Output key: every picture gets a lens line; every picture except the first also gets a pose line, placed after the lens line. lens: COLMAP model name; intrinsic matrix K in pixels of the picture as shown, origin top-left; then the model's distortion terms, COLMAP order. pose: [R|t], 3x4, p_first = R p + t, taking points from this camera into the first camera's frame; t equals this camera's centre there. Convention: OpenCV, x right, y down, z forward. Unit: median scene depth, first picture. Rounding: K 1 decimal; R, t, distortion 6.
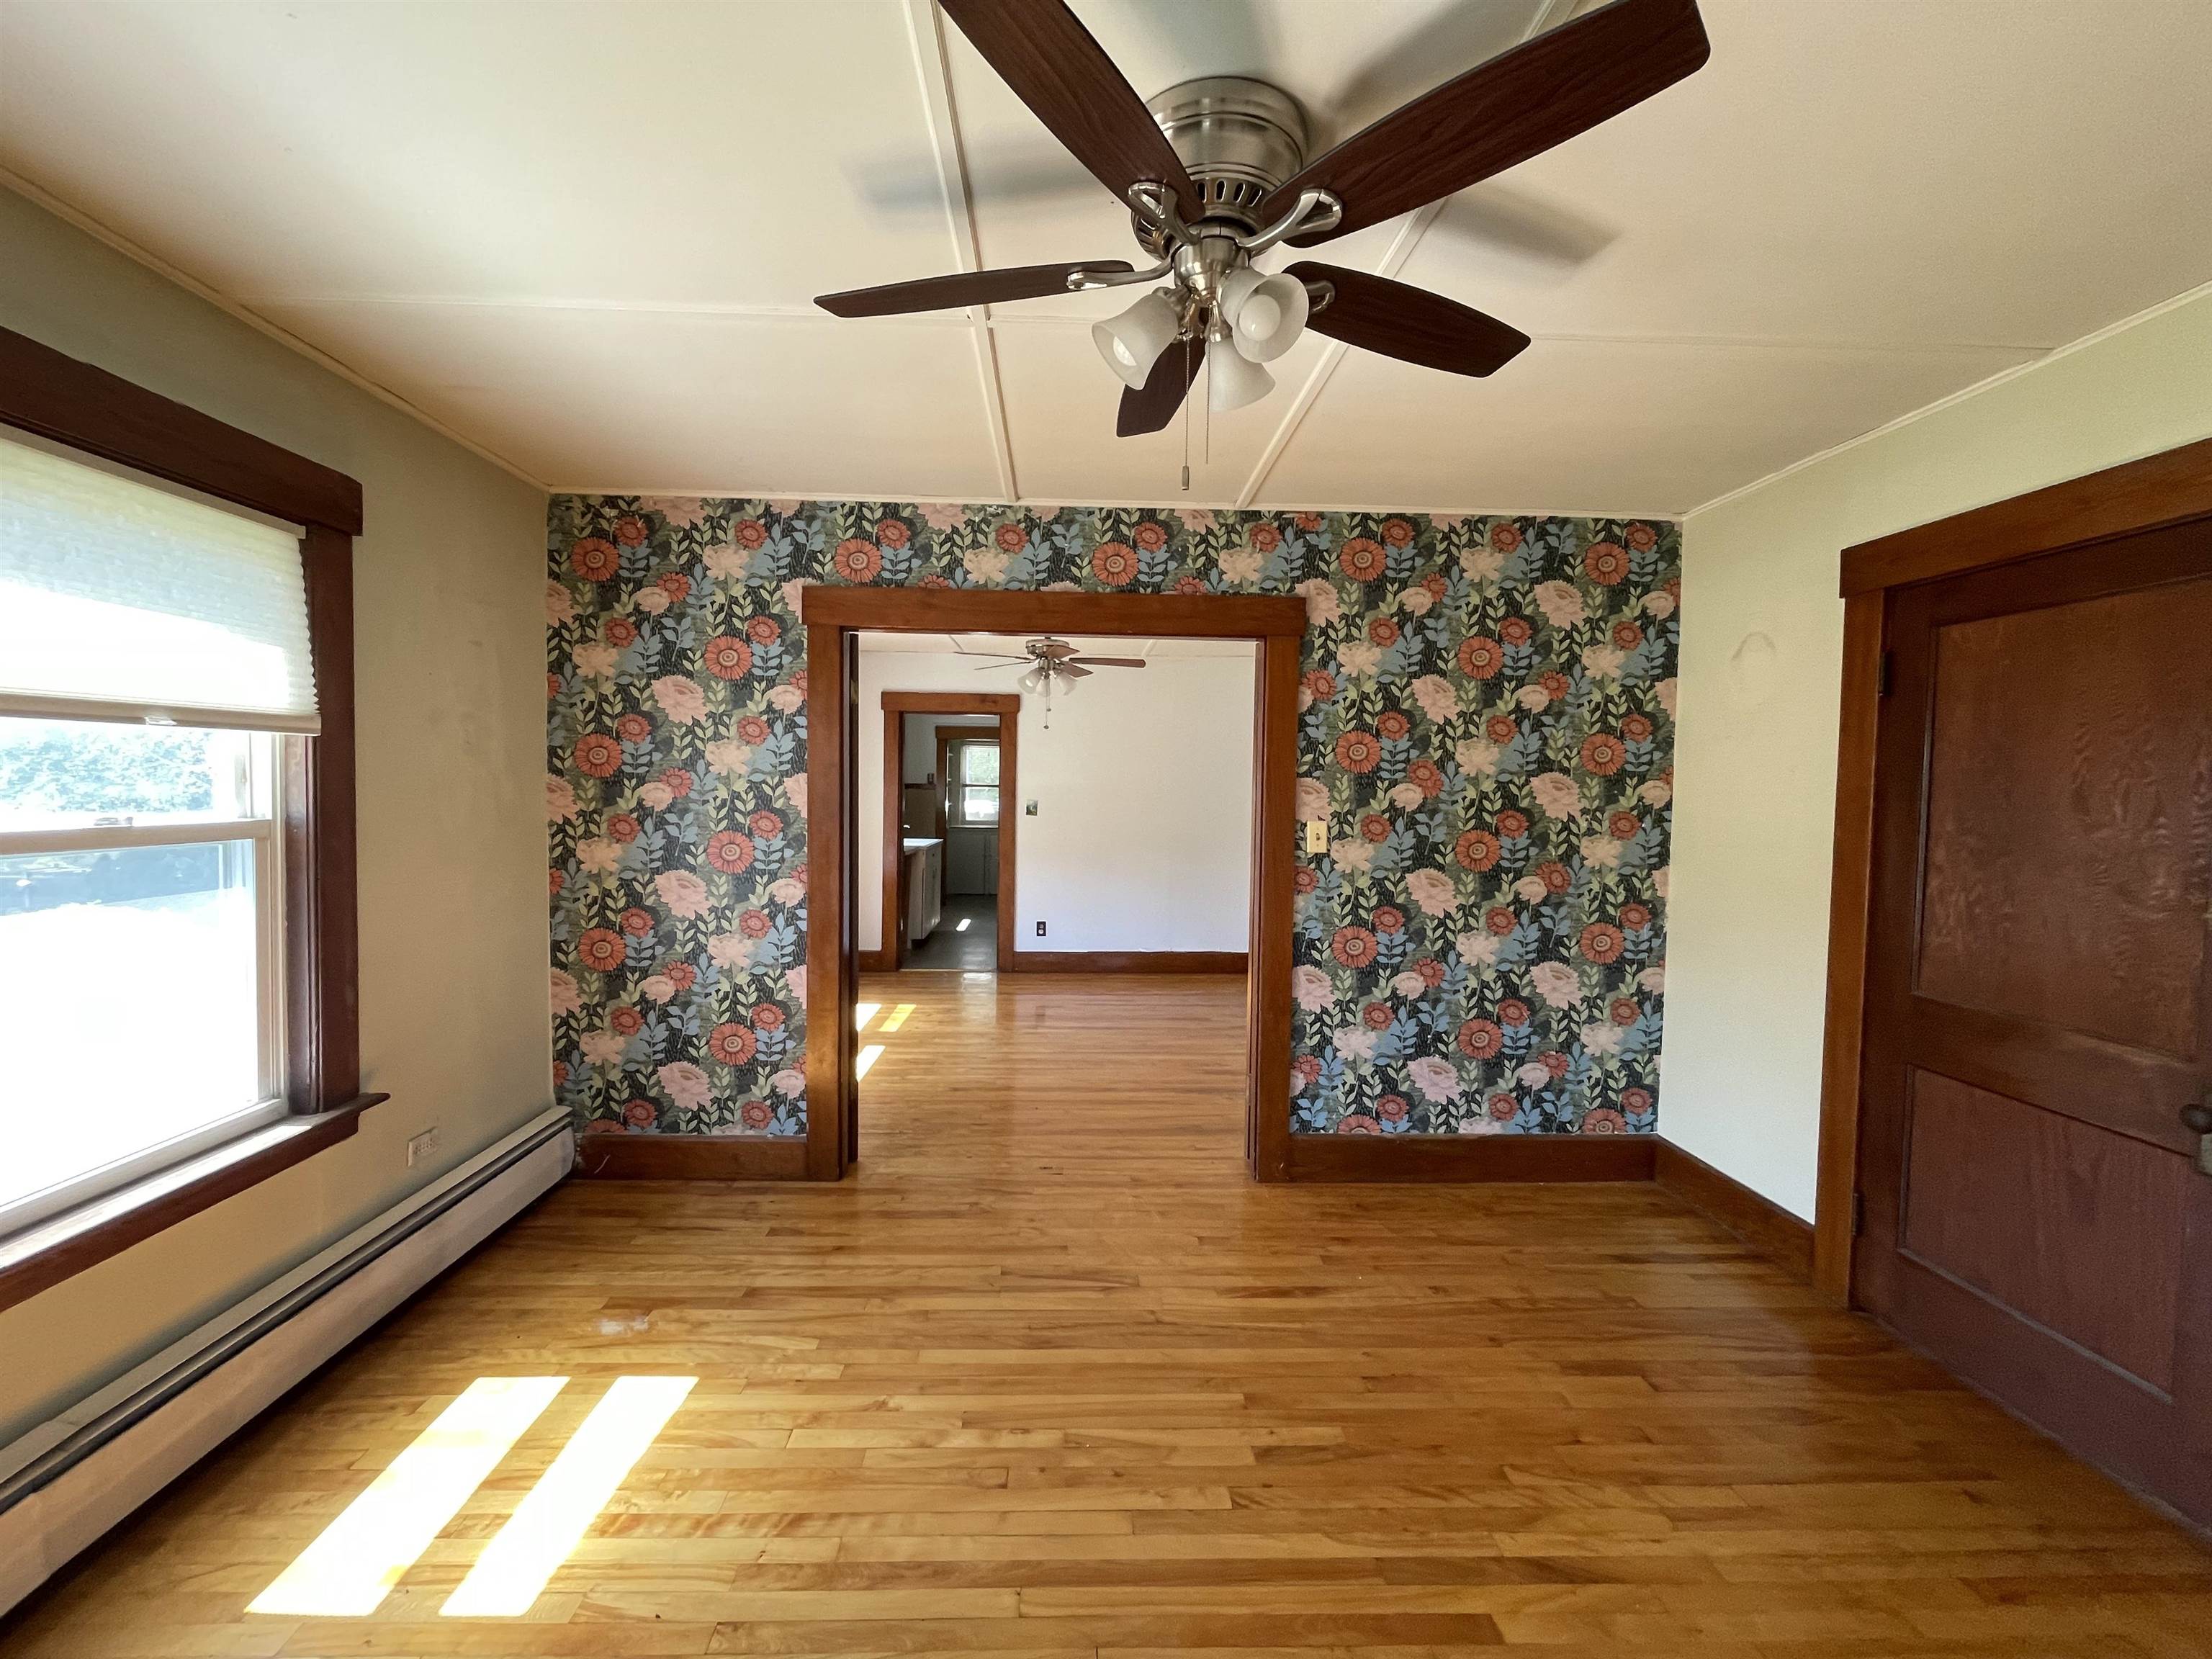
lens RADIAL K [[911.2, 0, 1097.5], [0, 911.2, 824.2], [0, 0, 1]] dist [0.002481, 0.000087]
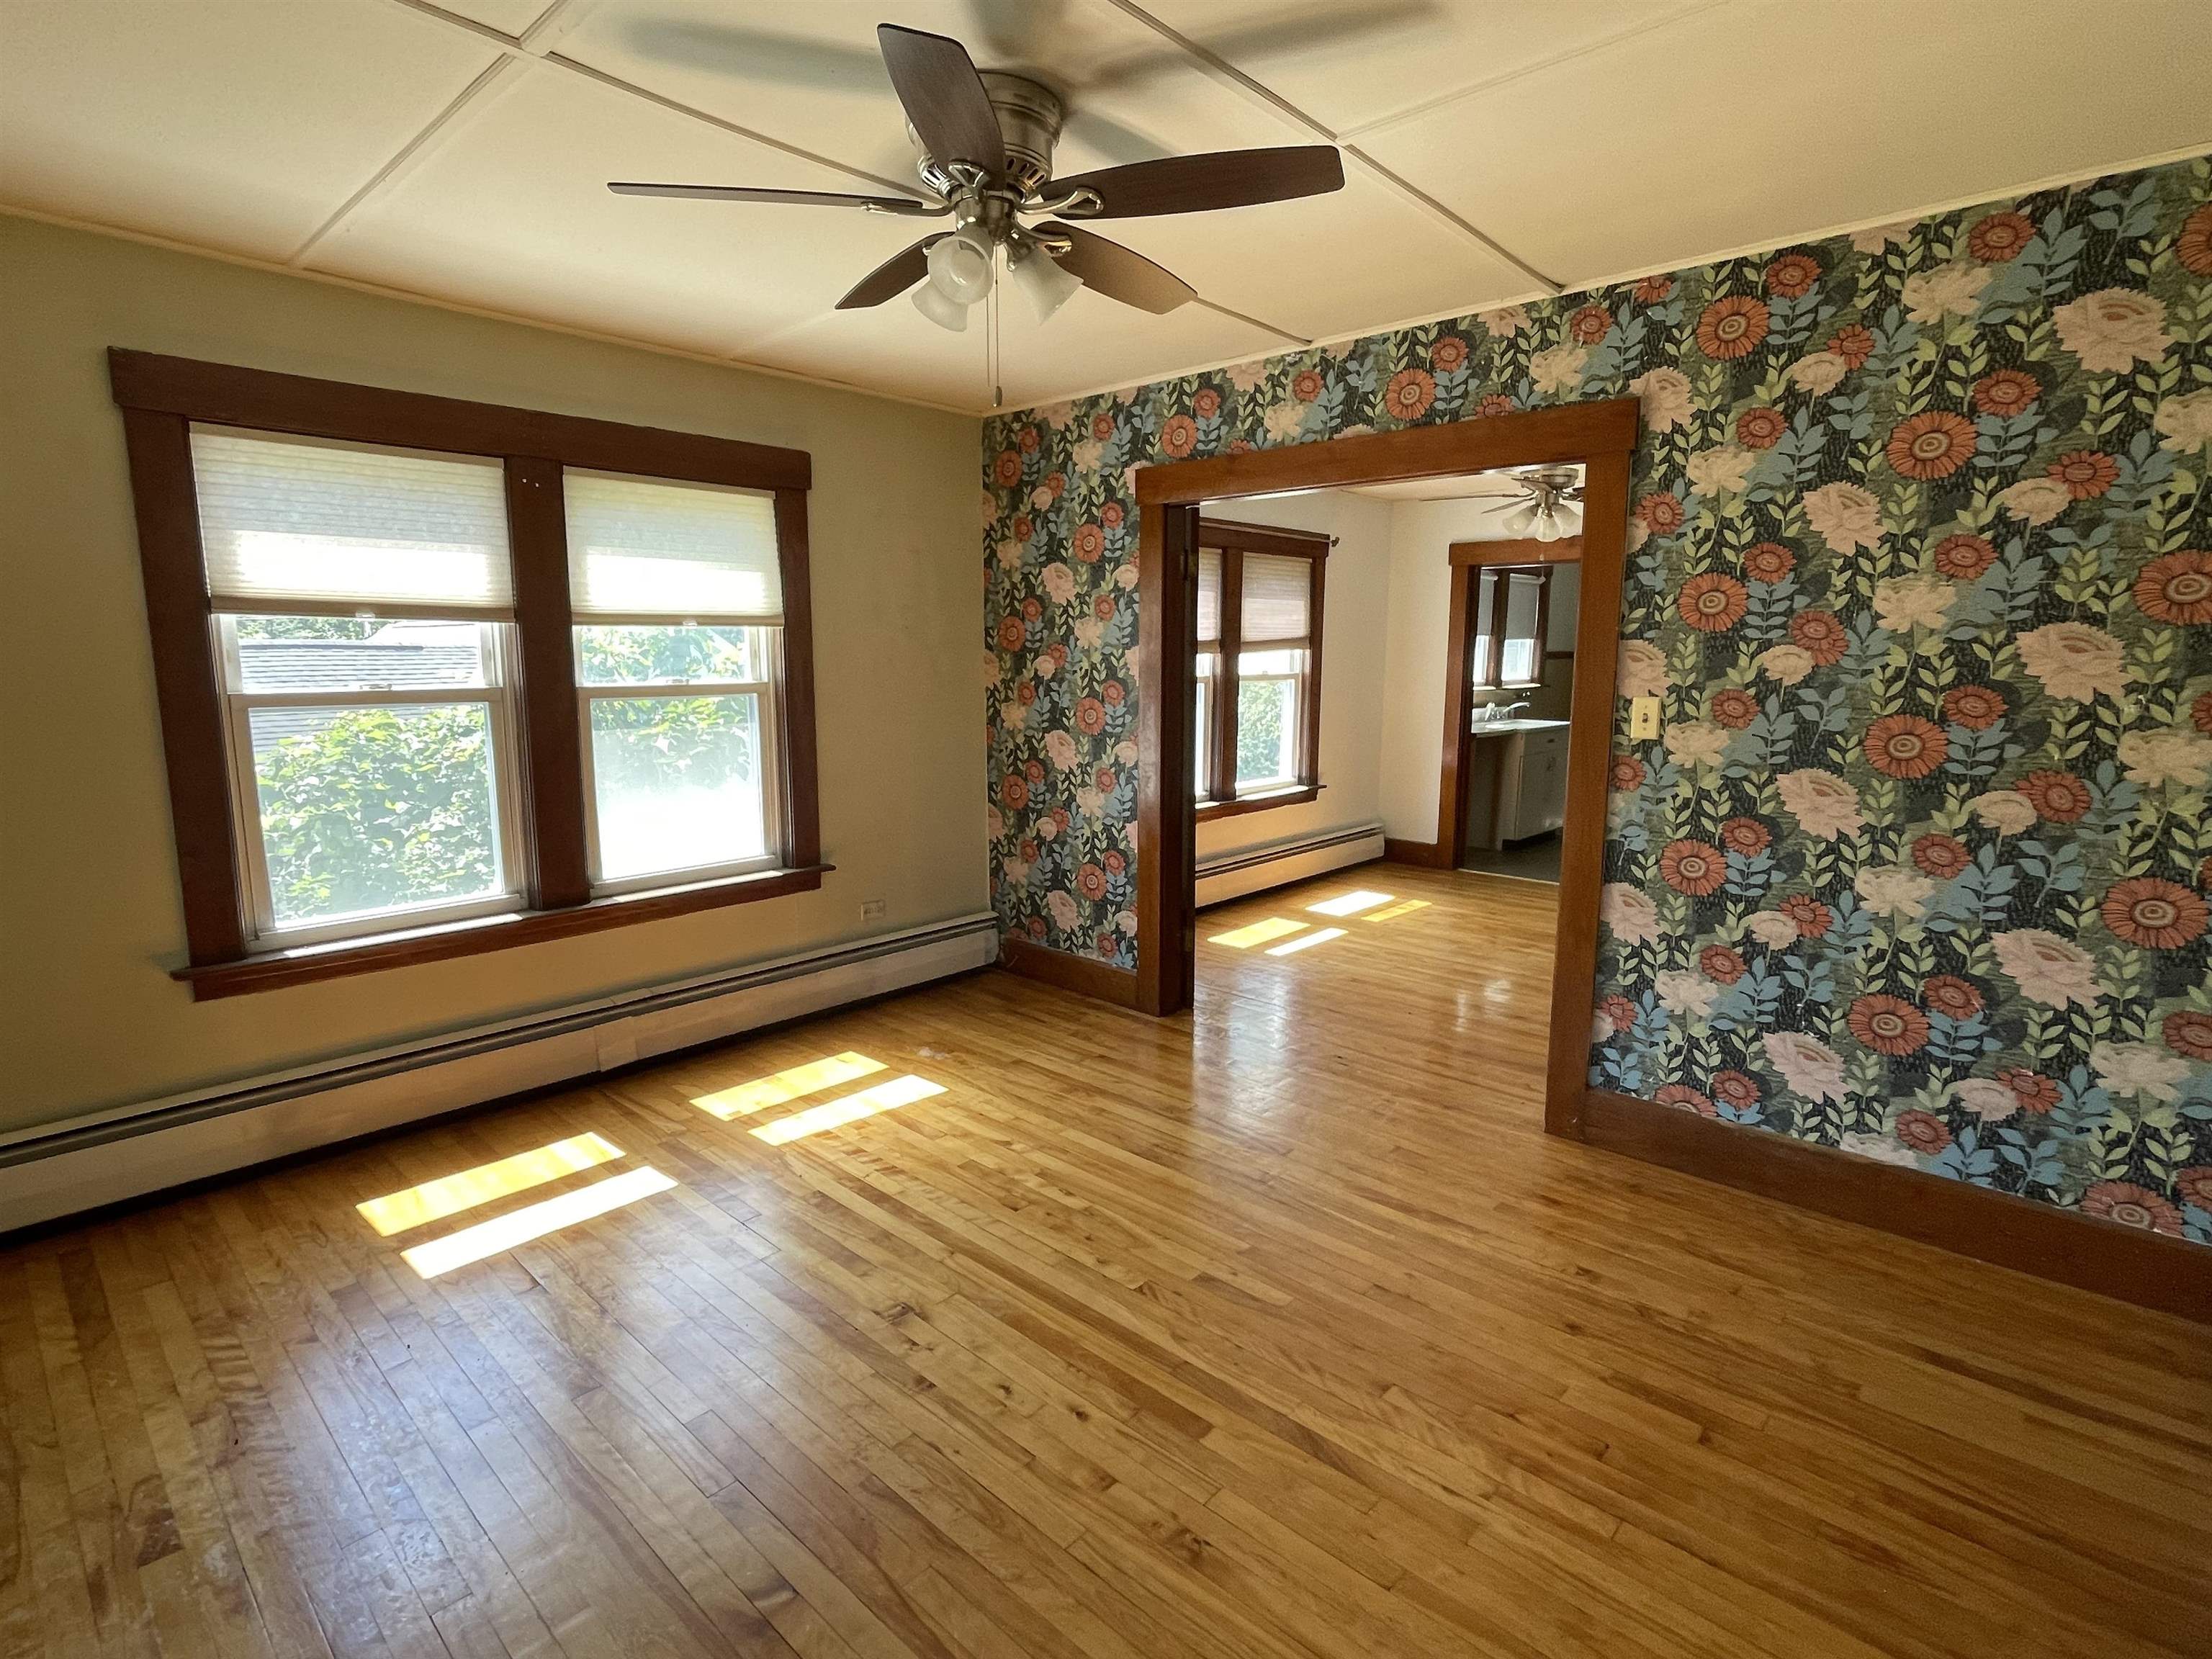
lens RADIAL K [[1103.9, 0, 1090.3], [0, 1103.9, 829.7], [0, 0, 1]] dist [0.003585, -0.002660]
pose [[0.707031, 0.100279, -0.700036, 0.584553], [-0.020632, 0.992399, 0.121321, 0.004137], [0.706881, -0.071335, 0.703726, 0.013638]]
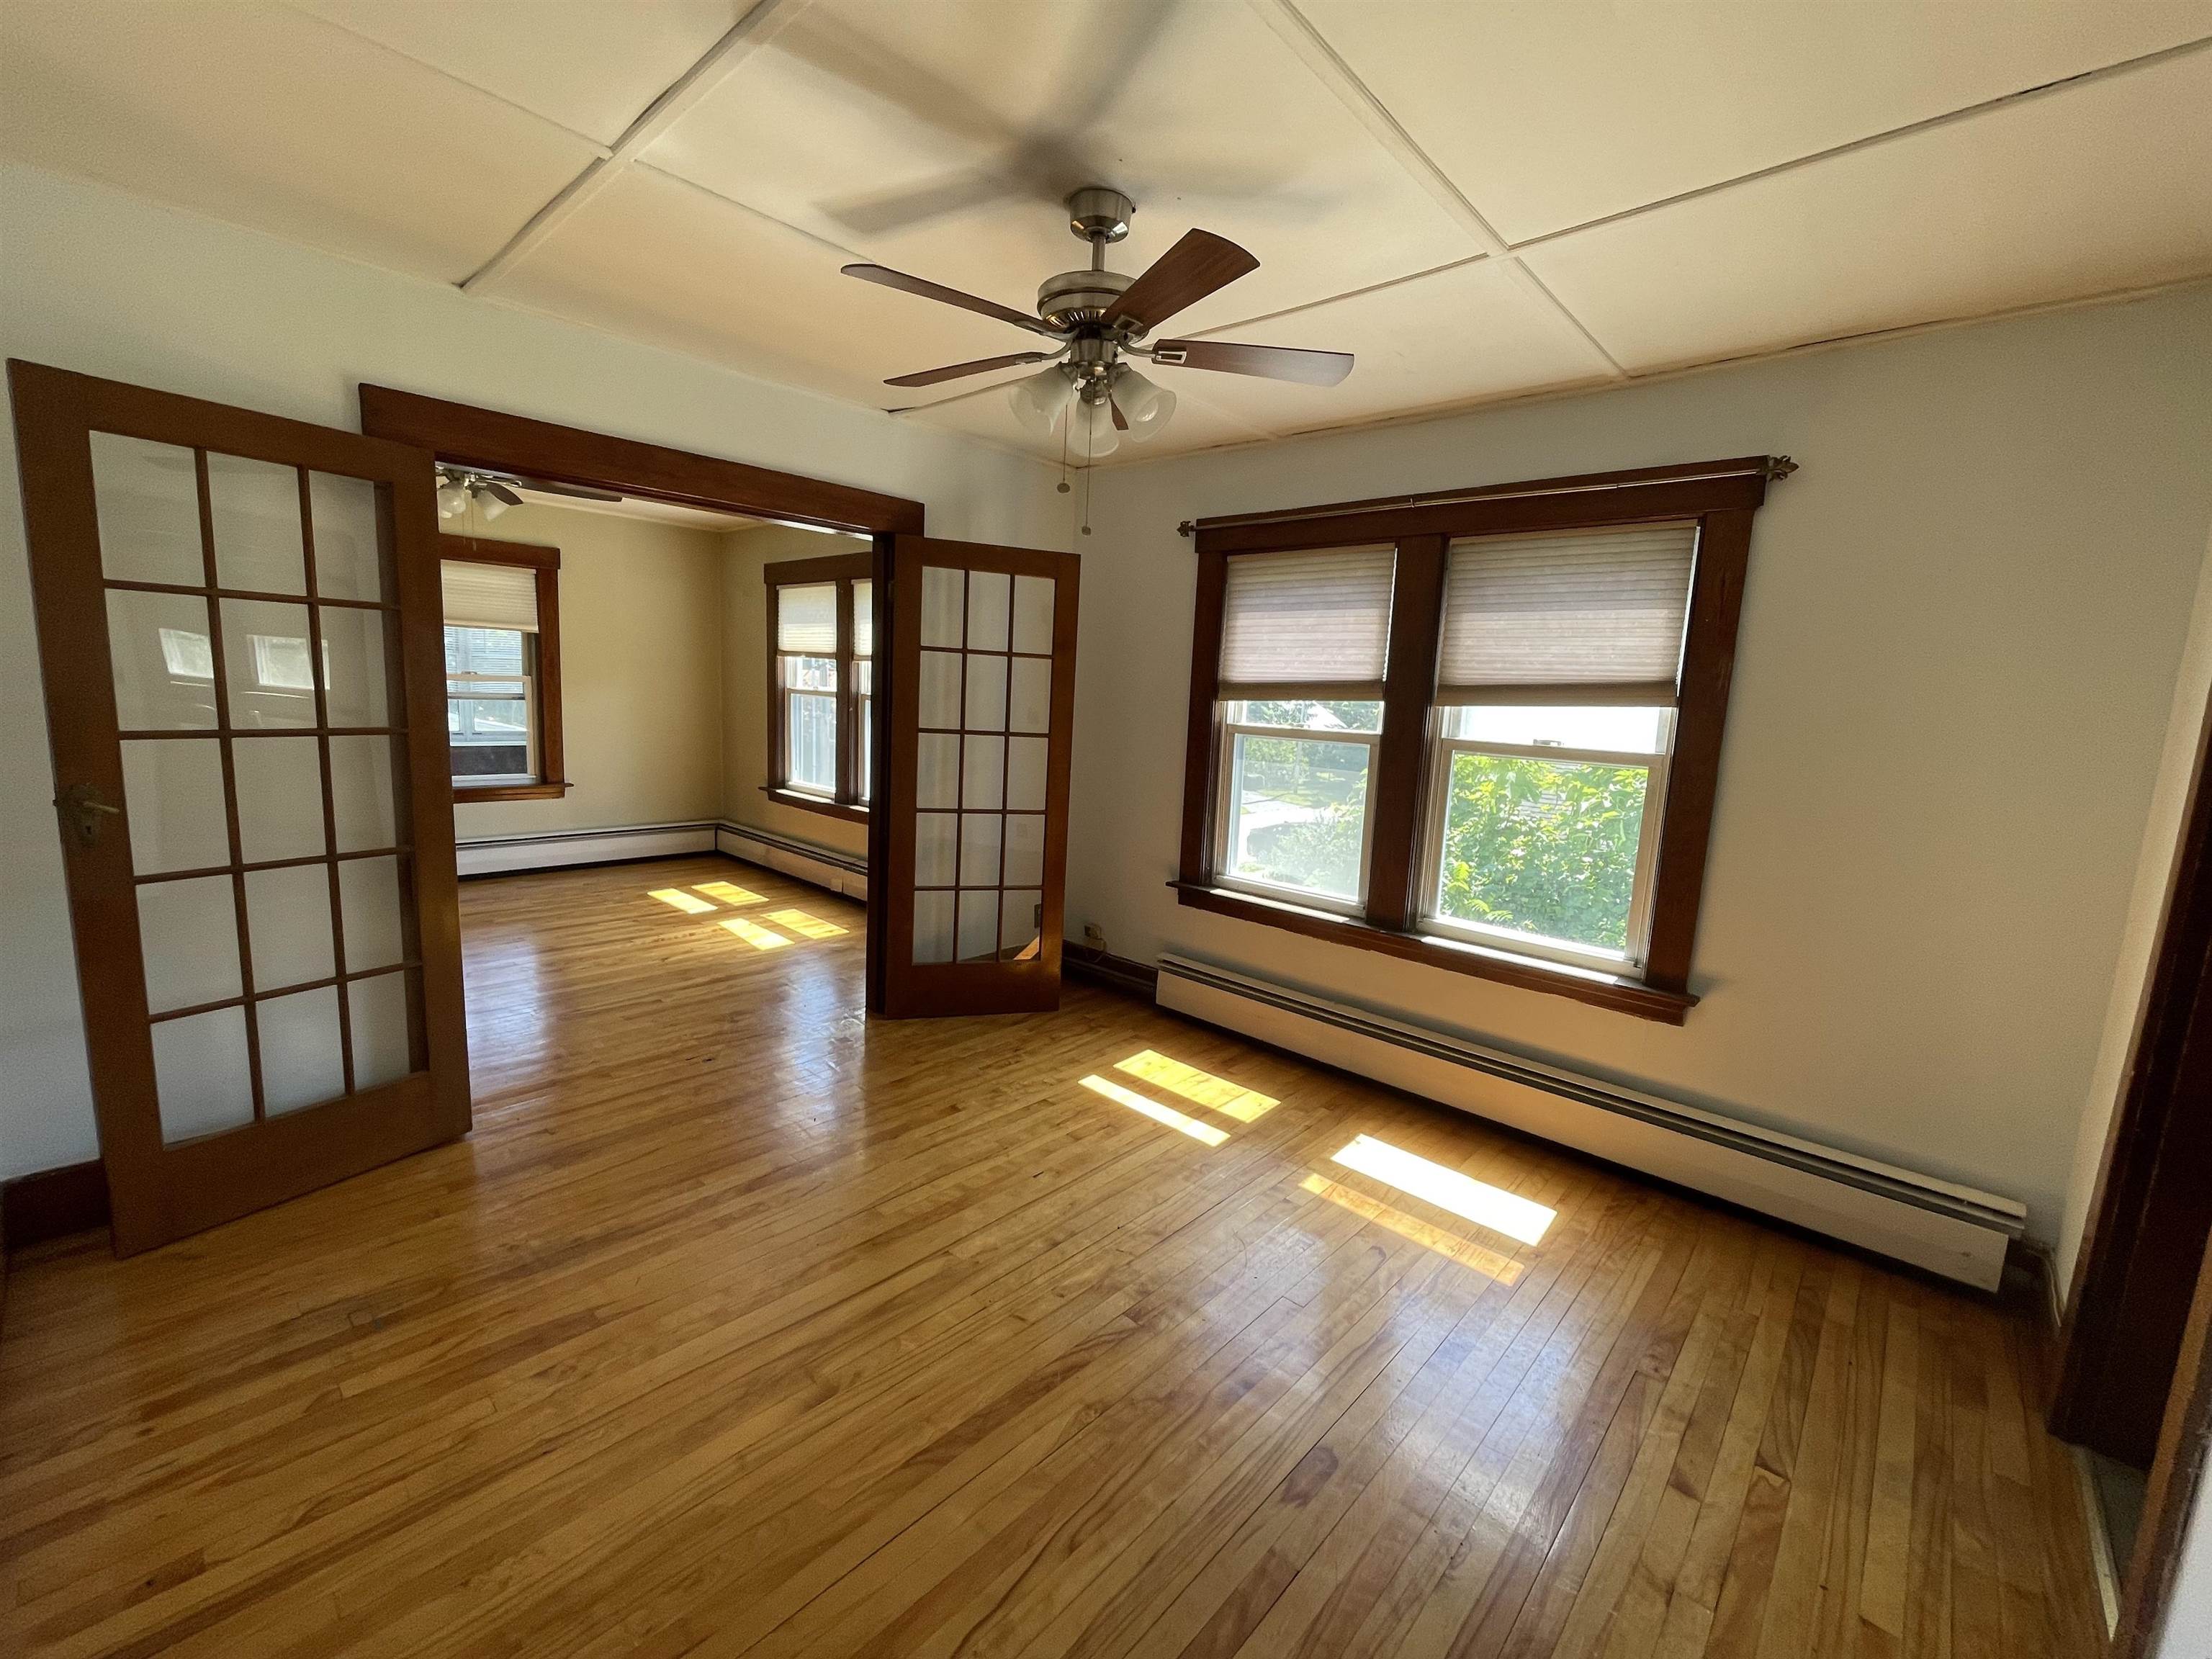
lens RADIAL K [[911.2, 0, 1092.0], [0, 911.2, 811.5], [0, 0, 1]] dist [0.002481, 0.000087]
pose [[-0.703713, 0.041819, -0.709252, 0.245428], [-0.091273, 0.984673, 0.148619, -0.075384], [0.704597, 0.169321, -0.689111, 1.898468]]
